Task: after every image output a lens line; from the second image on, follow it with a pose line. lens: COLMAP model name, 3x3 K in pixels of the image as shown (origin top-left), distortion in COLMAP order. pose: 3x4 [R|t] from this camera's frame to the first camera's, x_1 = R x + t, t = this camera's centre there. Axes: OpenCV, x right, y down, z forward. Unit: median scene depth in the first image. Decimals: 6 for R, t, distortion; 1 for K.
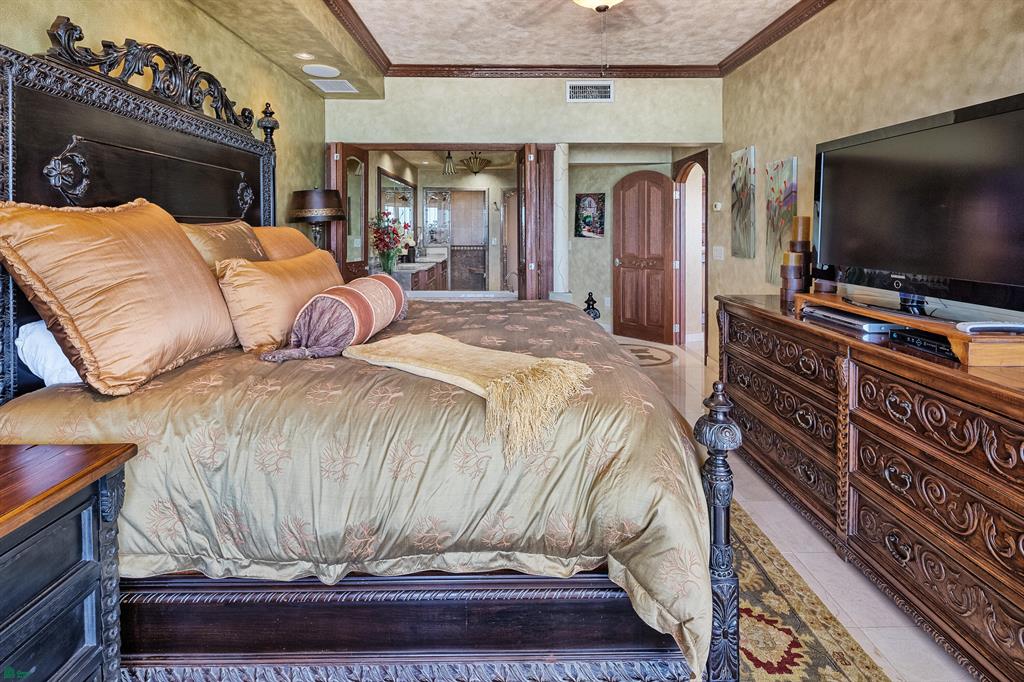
lens RADIAL K [[498.2, 0, 511.6], [0, 498.2, 235.6], [0, 0, 1]] dist [0.000812, -0.000500]
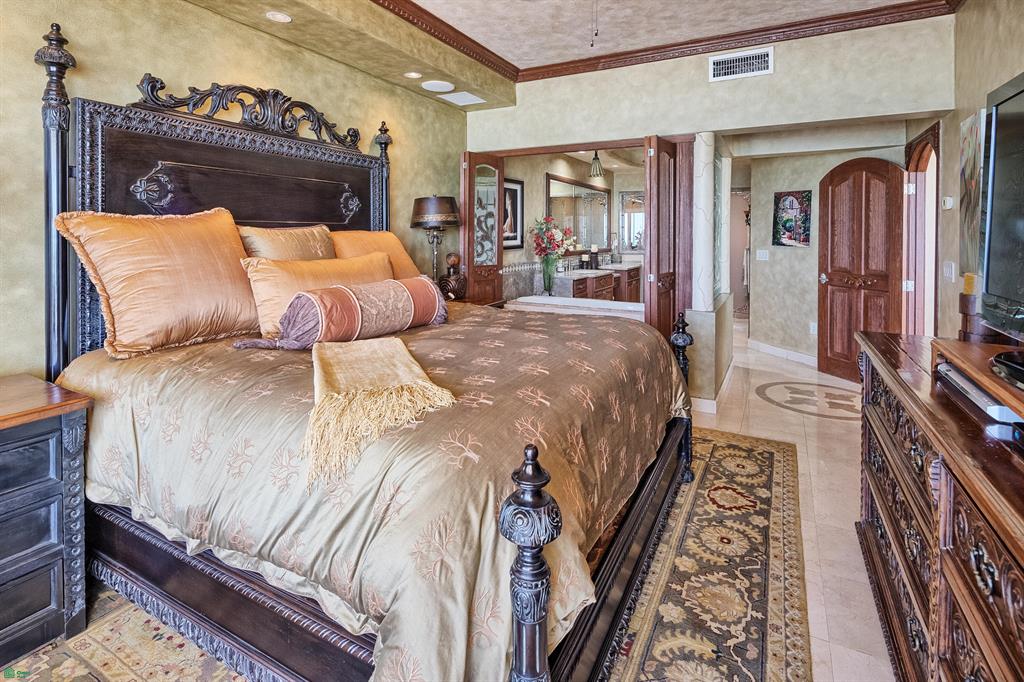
lens RADIAL K [[499.6, 0, 517.7], [0, 499.6, 241.1], [0, 0, 1]] dist [0.001791, -0.000847]
pose [[0.872496, 0.011411, -0.488489, 0.284952], [-0.012223, 0.999924, 0.001527, -0.000459], [0.488469, 0.004639, 0.872569, 0.139073]]
